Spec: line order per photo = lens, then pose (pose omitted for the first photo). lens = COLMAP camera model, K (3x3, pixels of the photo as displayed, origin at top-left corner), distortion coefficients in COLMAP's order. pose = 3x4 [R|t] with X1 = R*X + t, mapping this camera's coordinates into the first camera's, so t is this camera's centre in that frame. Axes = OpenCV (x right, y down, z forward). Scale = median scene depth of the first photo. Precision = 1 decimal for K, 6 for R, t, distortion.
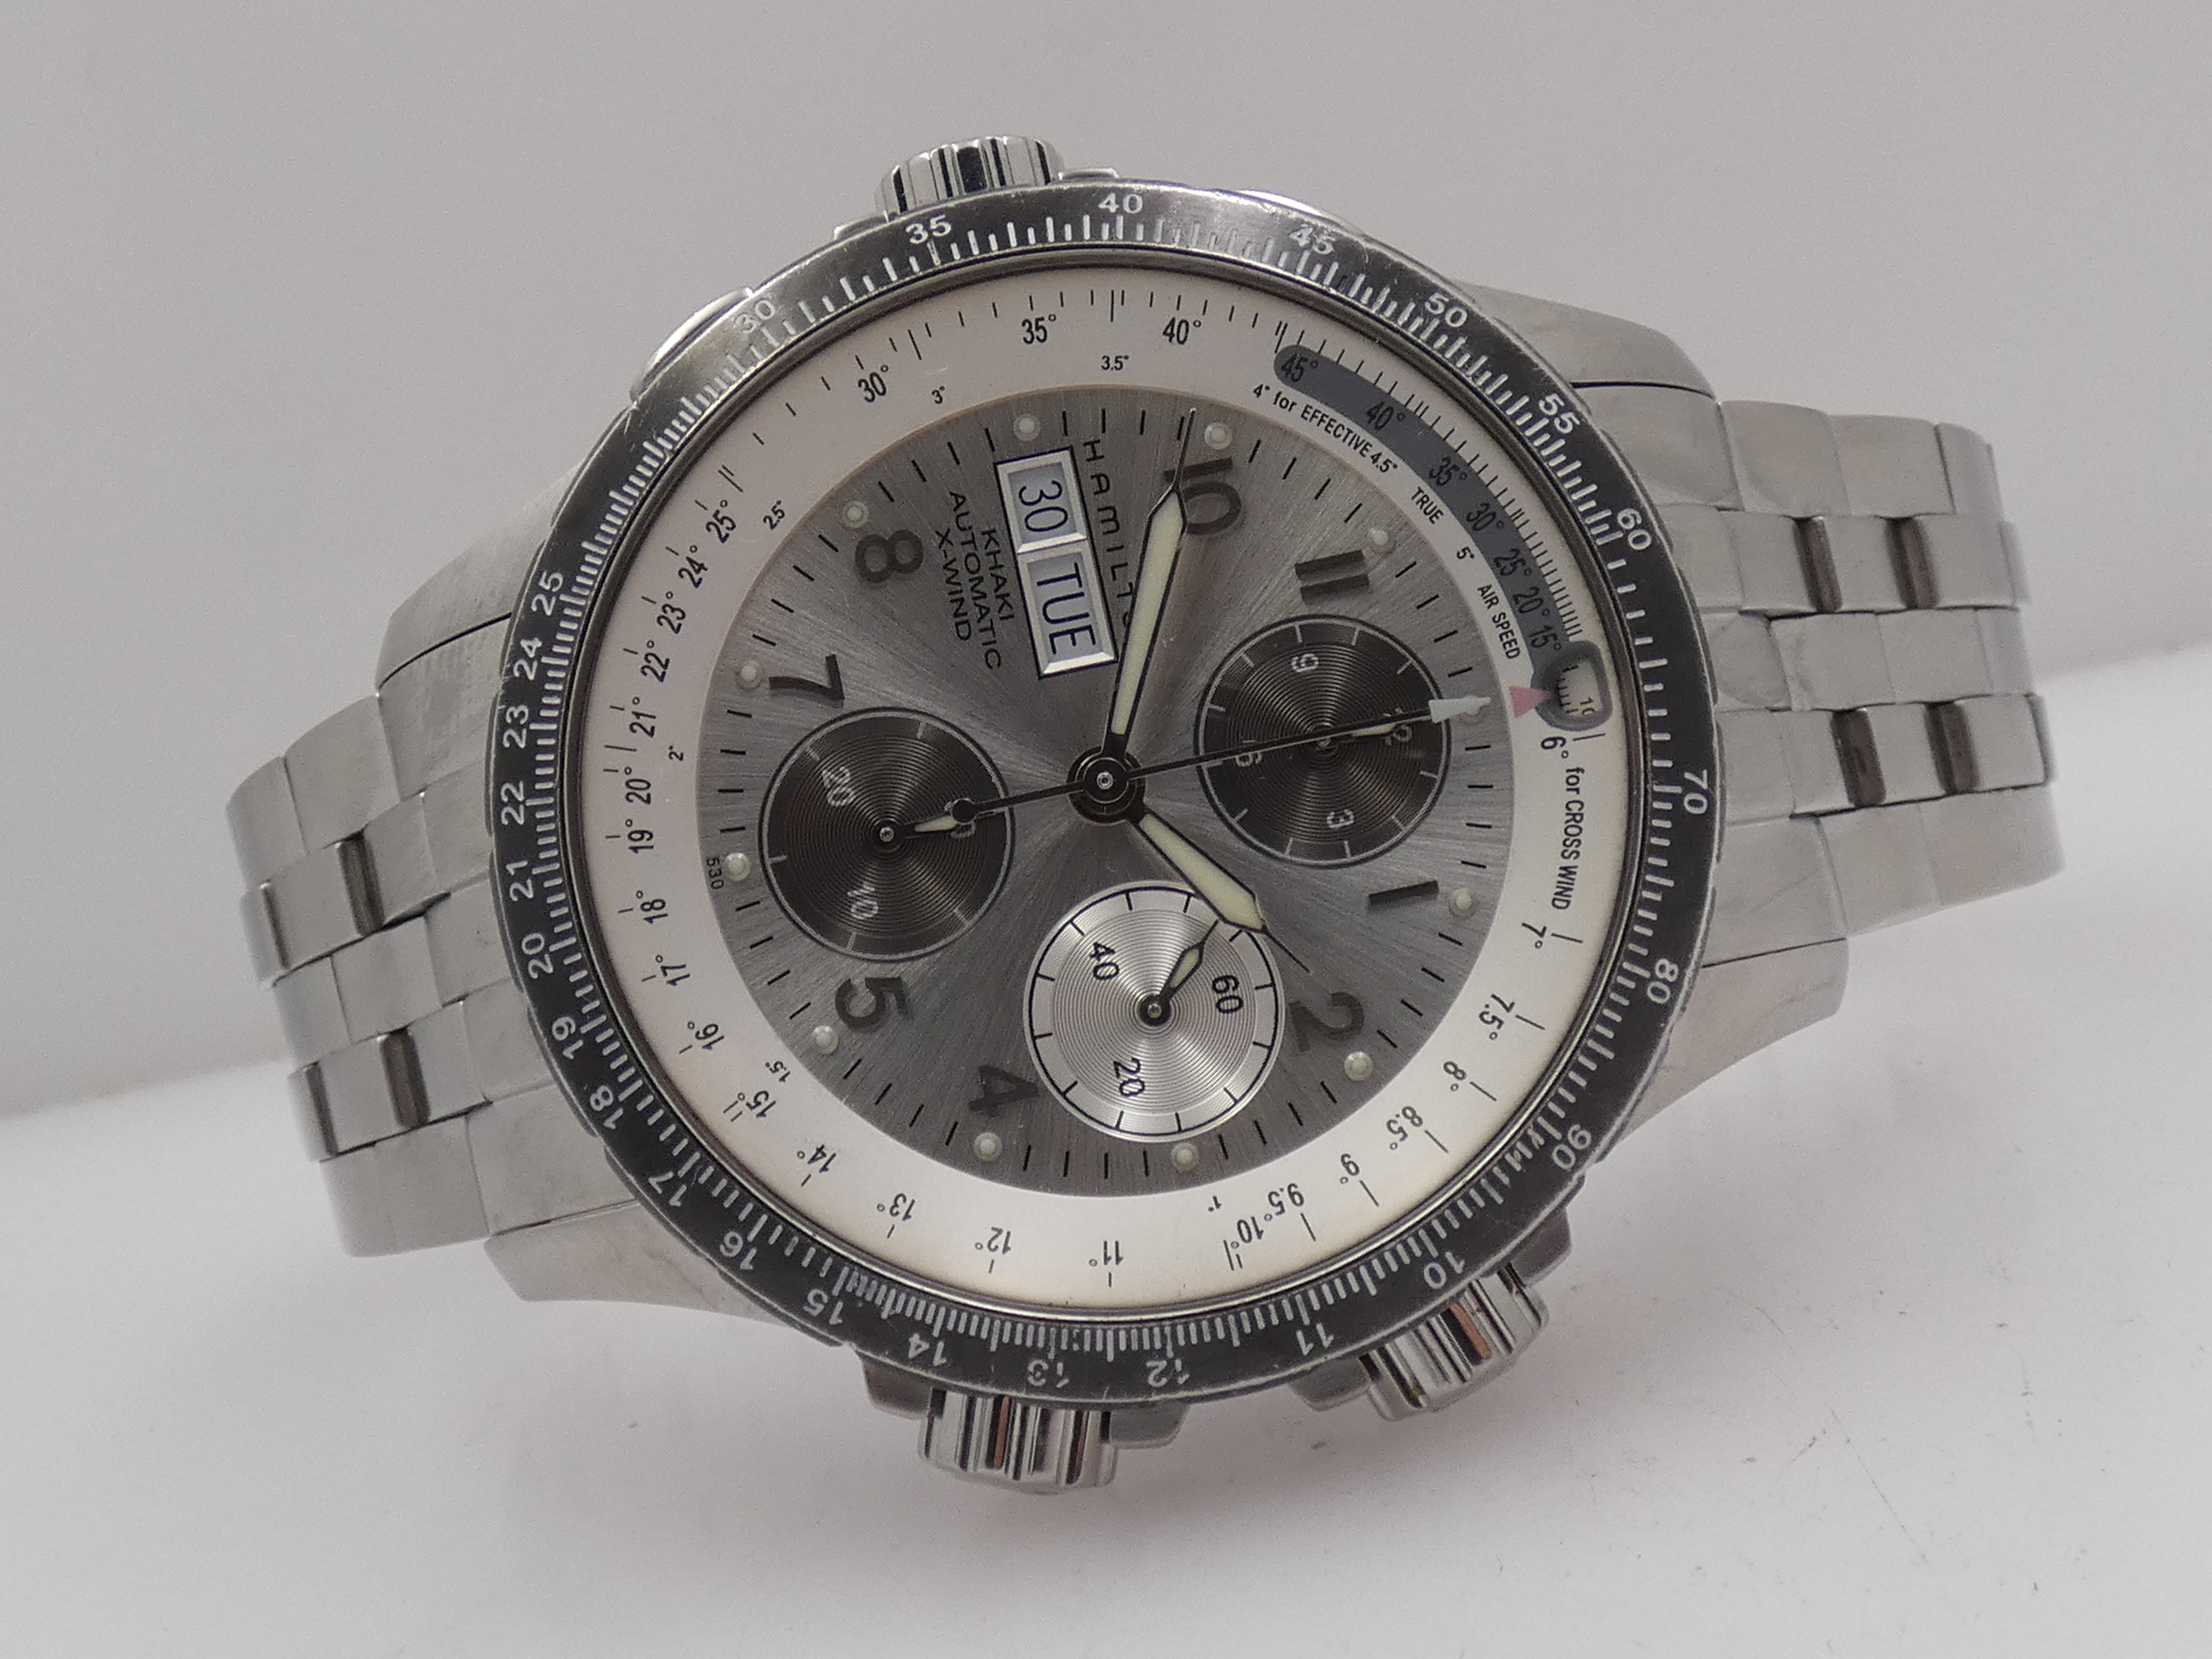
lens RADIAL K [[3021.0, 0, 1106.0], [0, 3021.0, 829.5], [0, 0, 1]] dist [-0.013071, 0.049032]
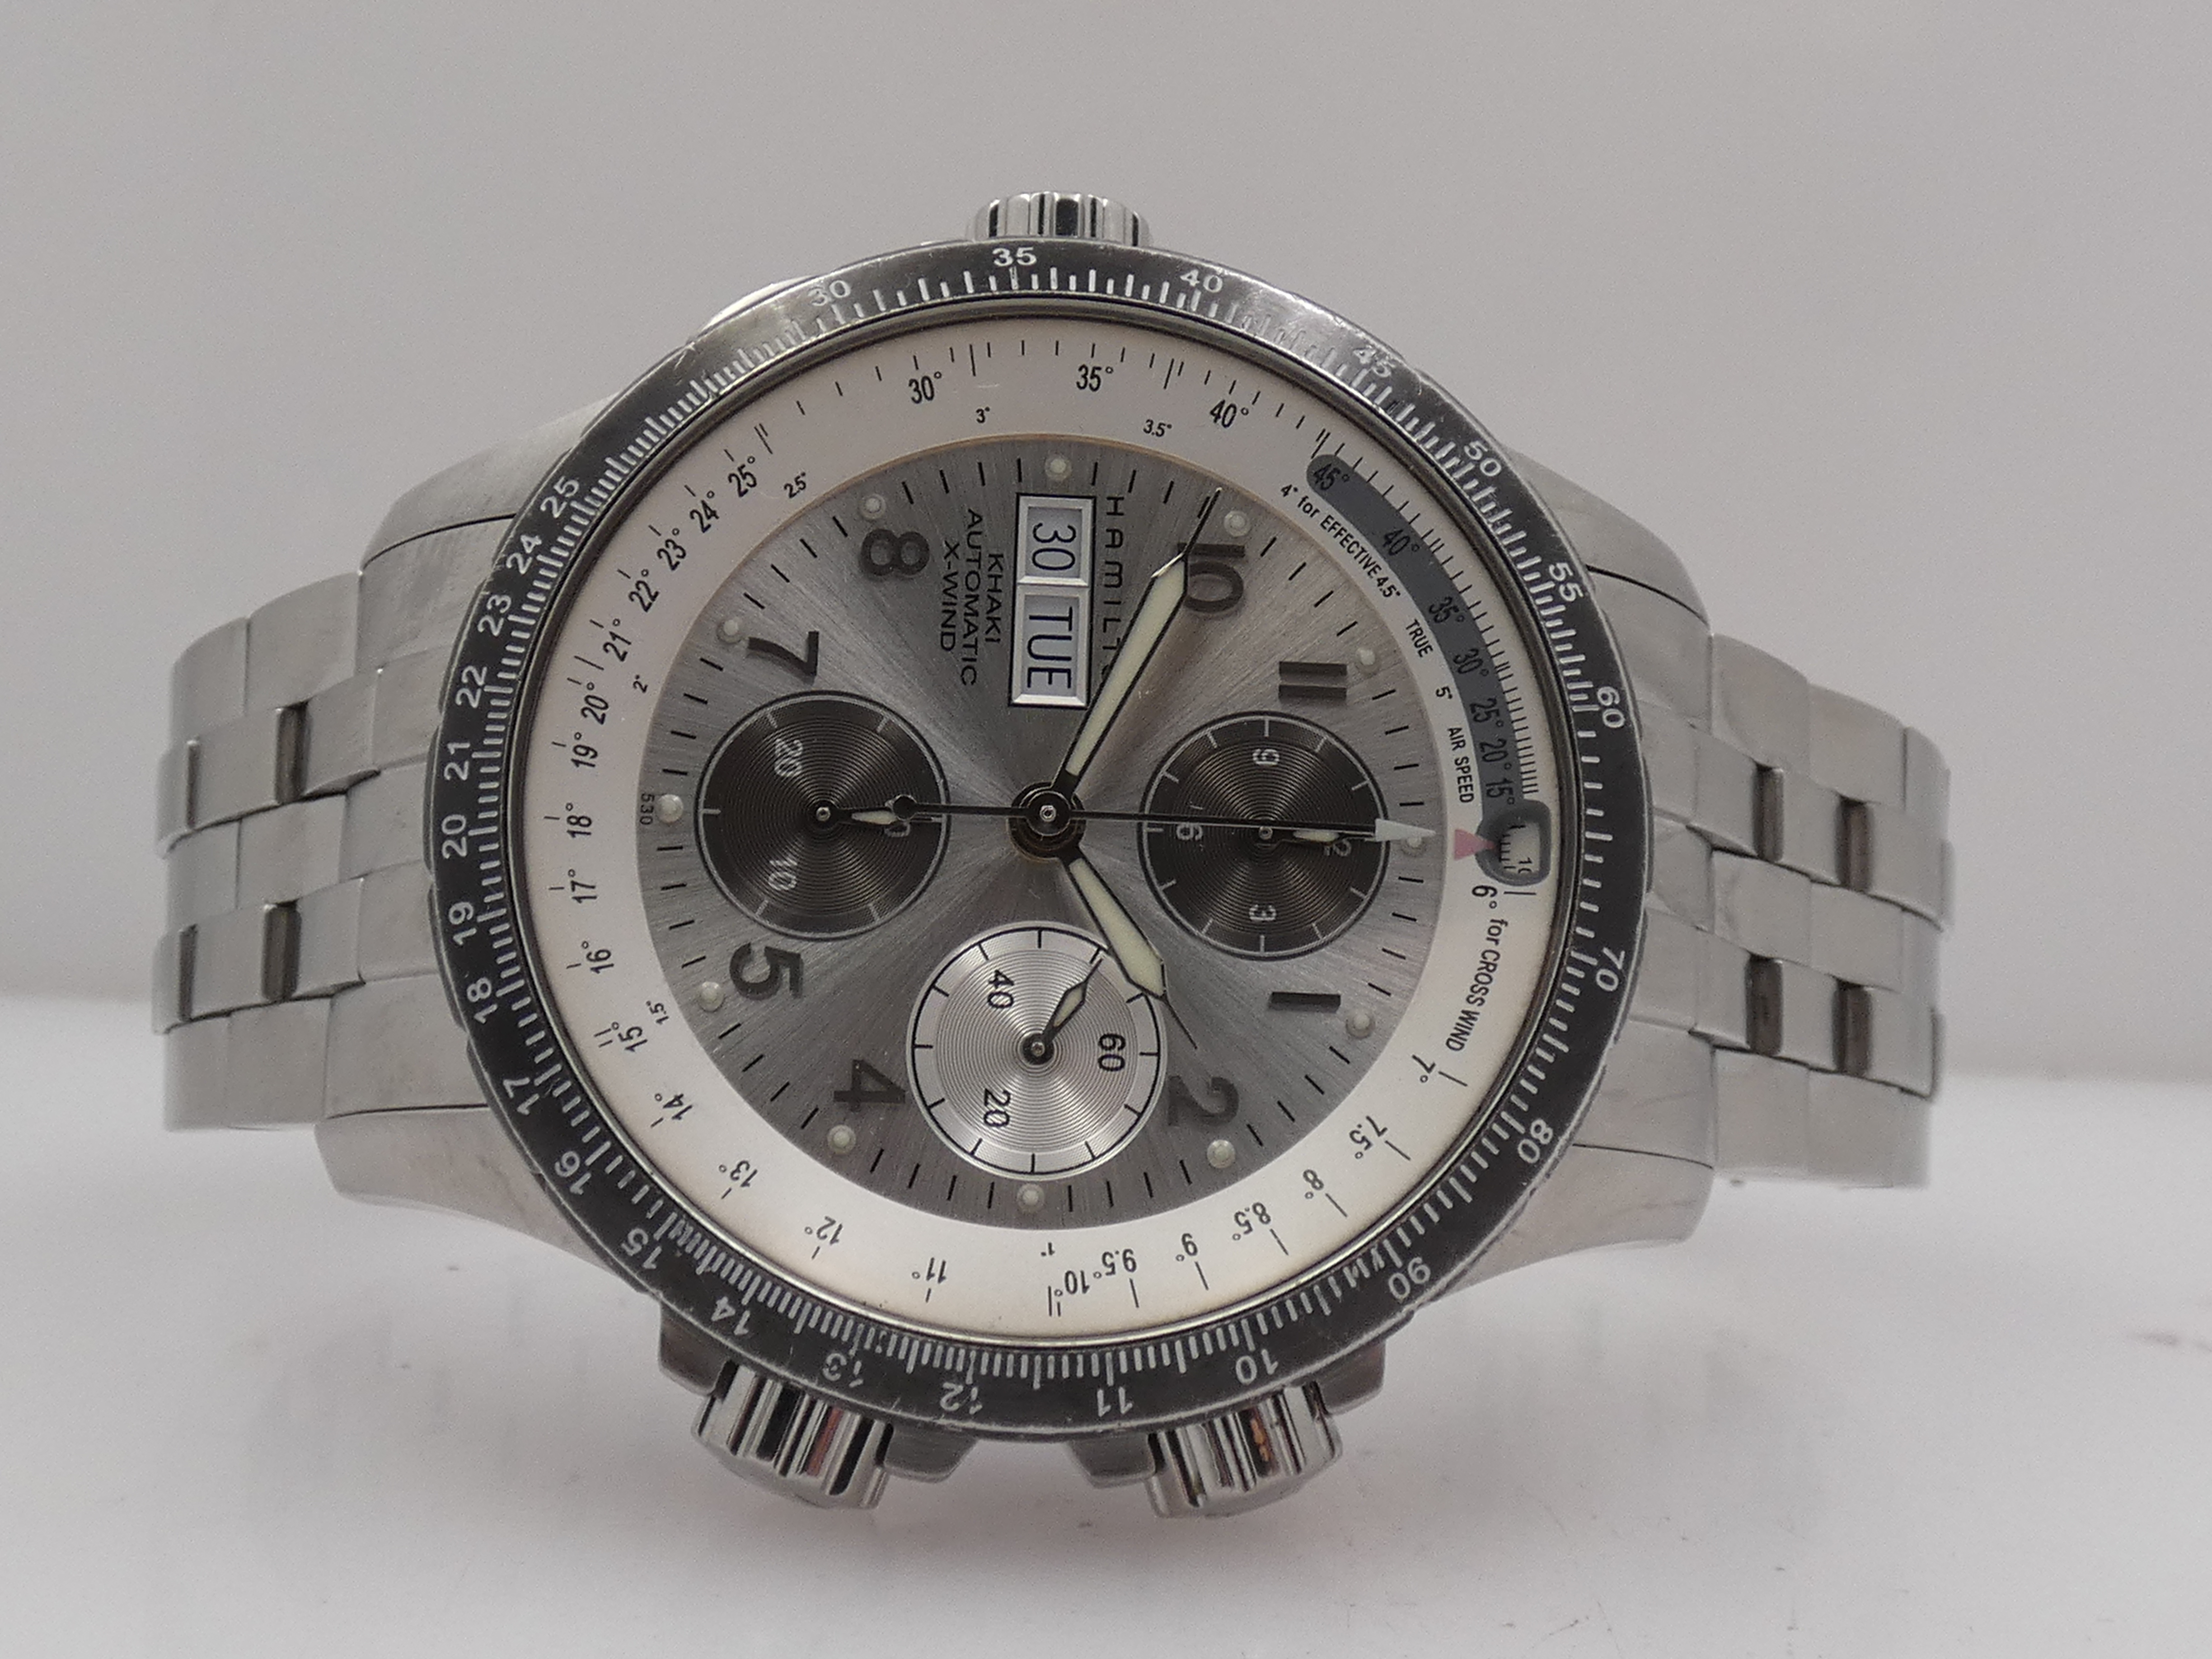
lens RADIAL K [[3021.0, 0, 1106.0], [0, 3021.0, 829.5], [0, 0, 1]] dist [-0.013071, 0.049032]
pose [[0.967535, 0.251558, 0.024392, -0.004762], [-0.248016, 0.963596, -0.099855, 0.084108], [-0.048623, 0.090564, 0.994703, -0.004161]]
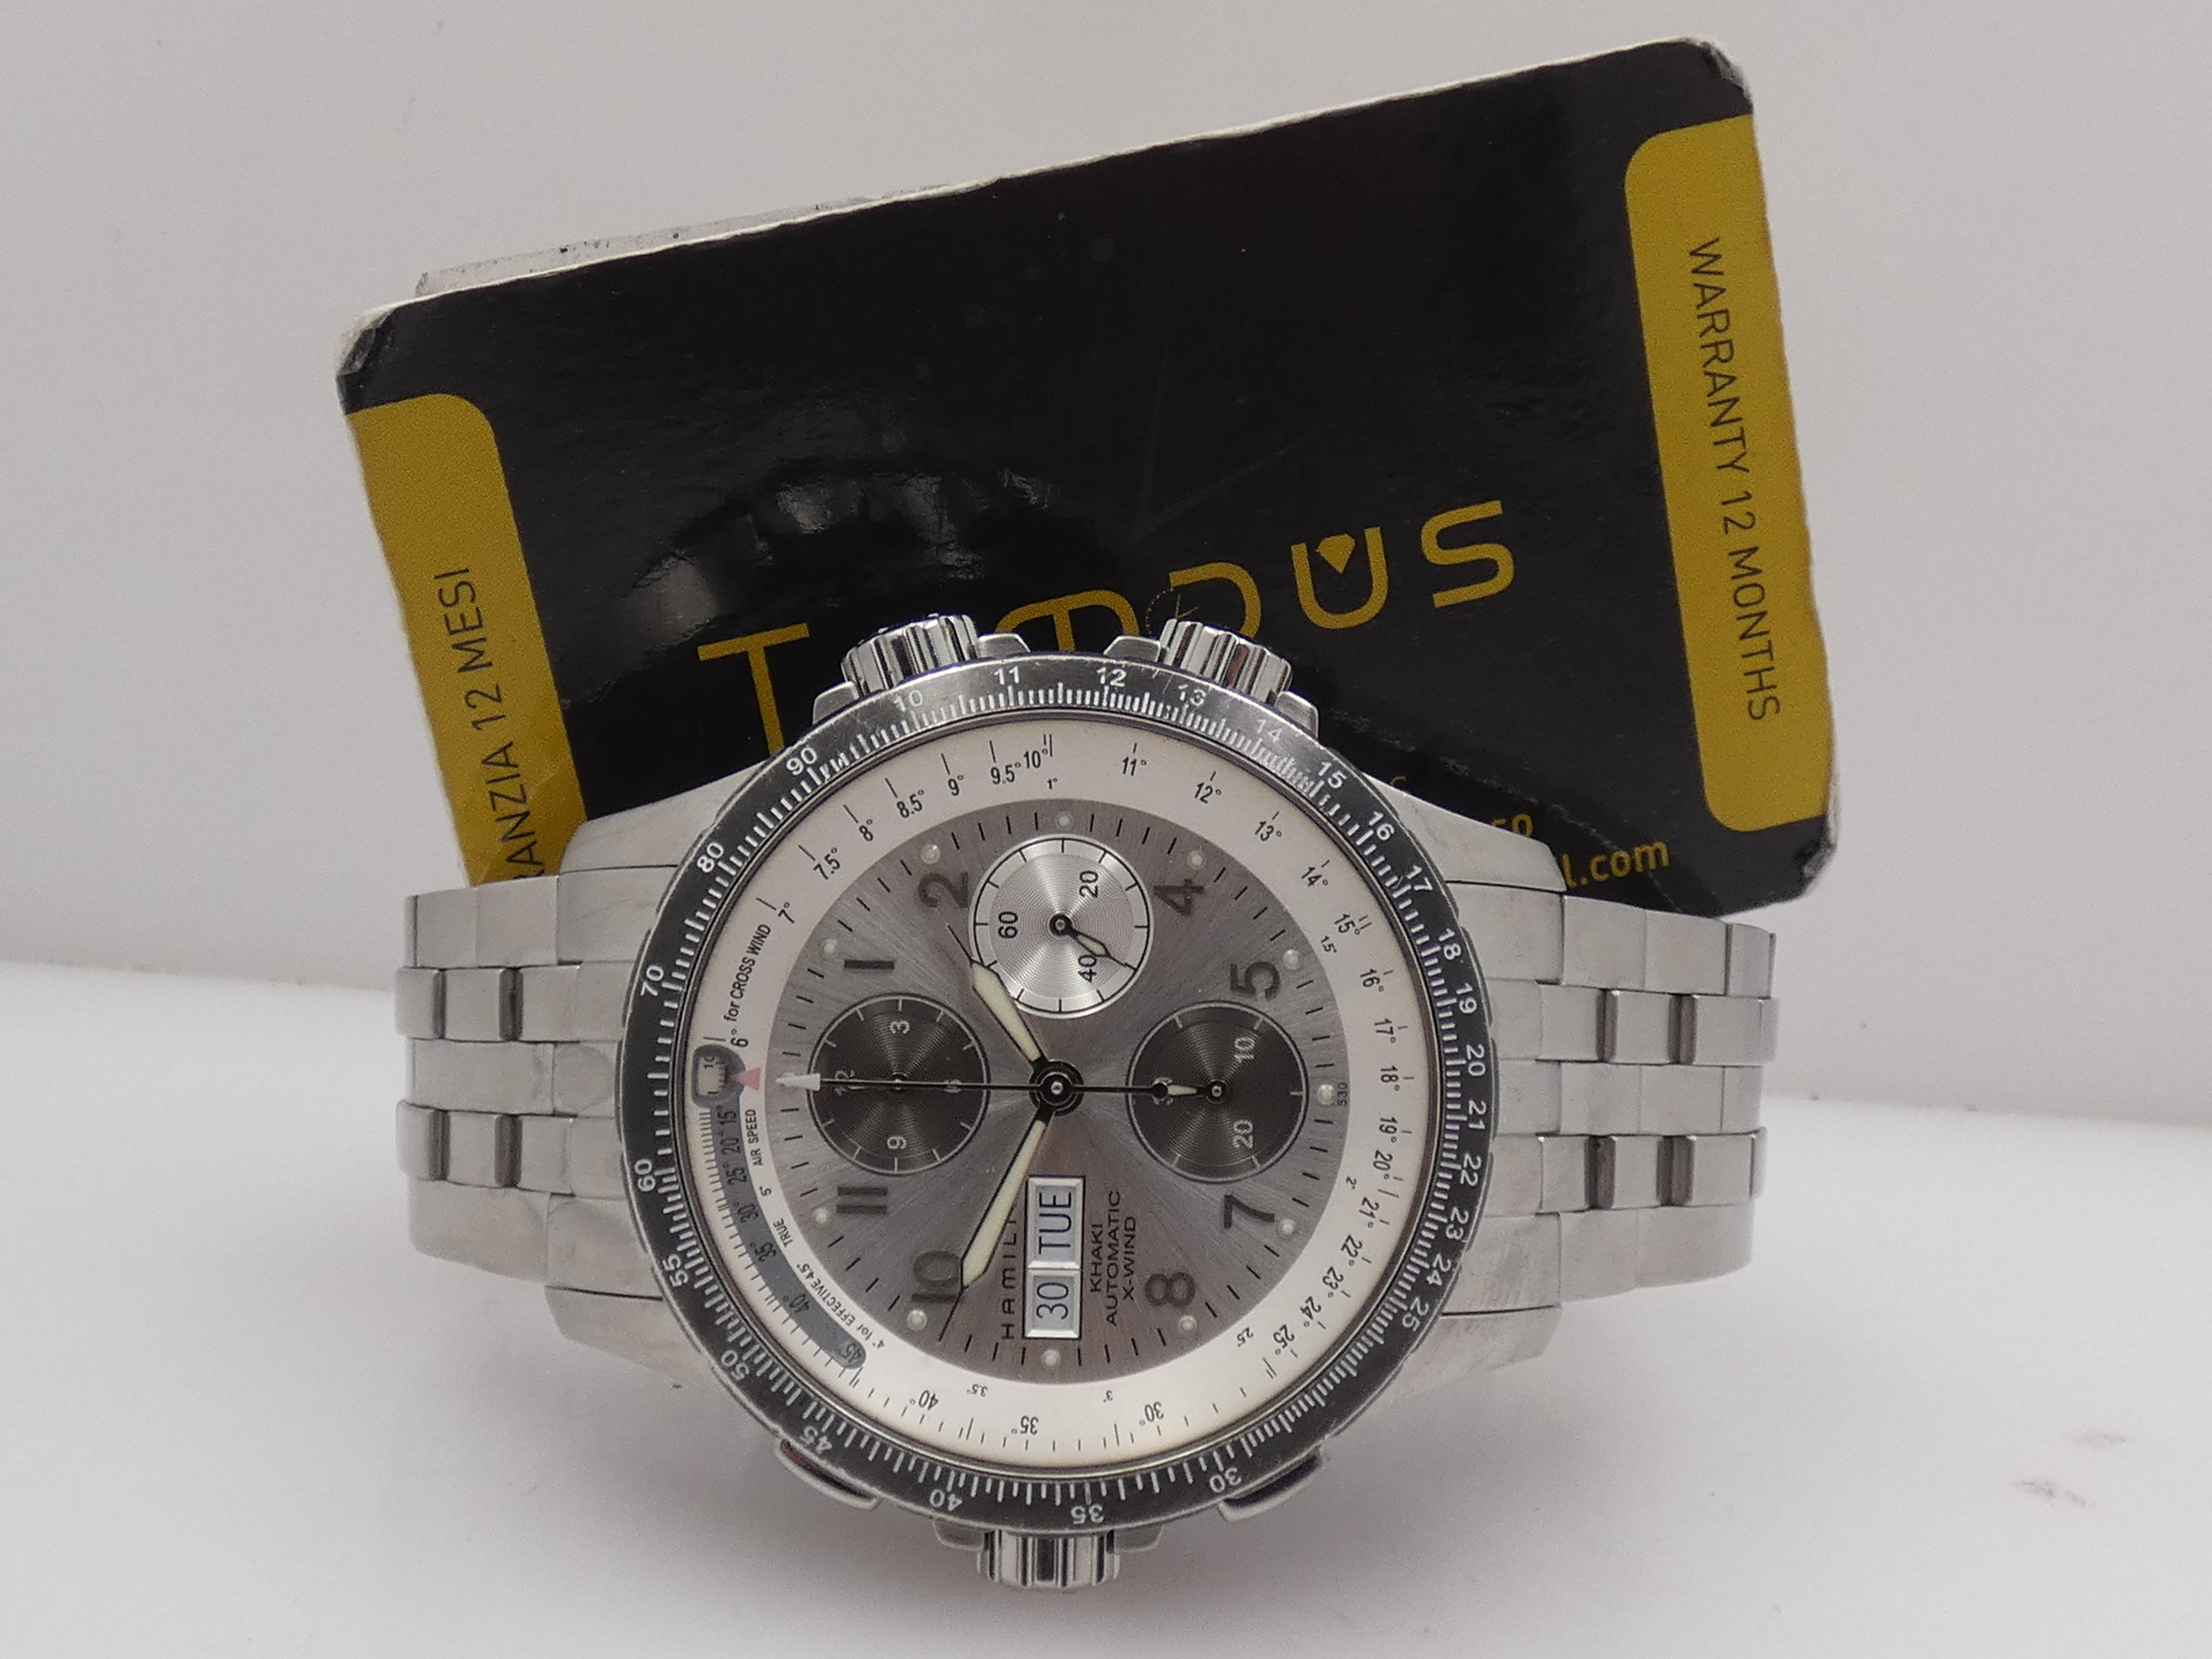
lens RADIAL K [[3021.0, 0, 1106.0], [0, 3021.0, 829.5], [0, 0, 1]] dist [-0.013071, 0.049032]
pose [[-0.972488, -0.232187, 0.018874, -0.020927], [0.231644, -0.955270, 0.183847, -0.152861], [-0.024658, 0.183161, 0.982774, -0.400339]]
